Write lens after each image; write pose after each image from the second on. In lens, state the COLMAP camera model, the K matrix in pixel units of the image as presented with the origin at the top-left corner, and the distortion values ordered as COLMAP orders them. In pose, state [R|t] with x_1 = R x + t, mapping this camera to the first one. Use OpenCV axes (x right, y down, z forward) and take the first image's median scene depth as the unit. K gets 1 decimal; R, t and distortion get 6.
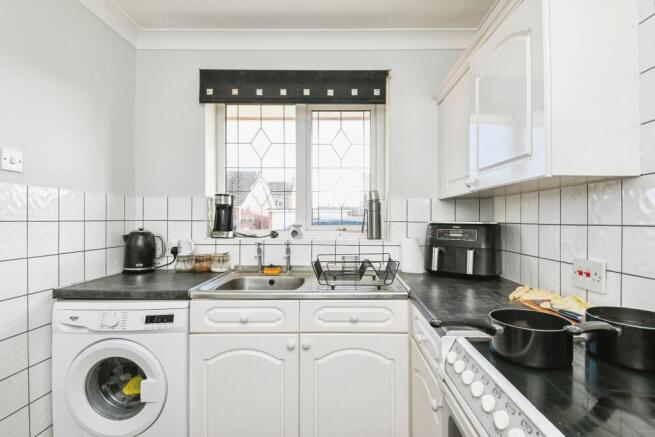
lens RADIAL K [[322.1, 0, 327.5], [0, 322.1, 218.5], [0, 0, 1]] dist [-0.000527, -0.000060]
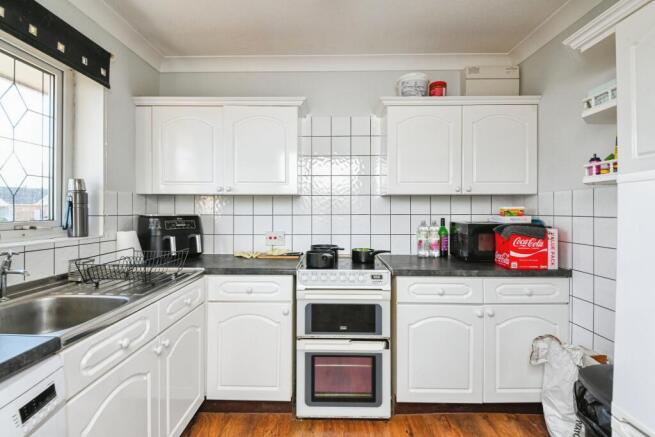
lens RADIAL K [[312.8, 0, 327.6], [0, 312.8, 211.1], [0, 0, 1]] dist [0.001496, 0.000074]
pose [[0.025742, -0.000404, 0.999669, -0.710121], [0.004343, 0.999991, 0.000292, -0.000846], [-0.999659, 0.004334, 0.025743, 0.348071]]
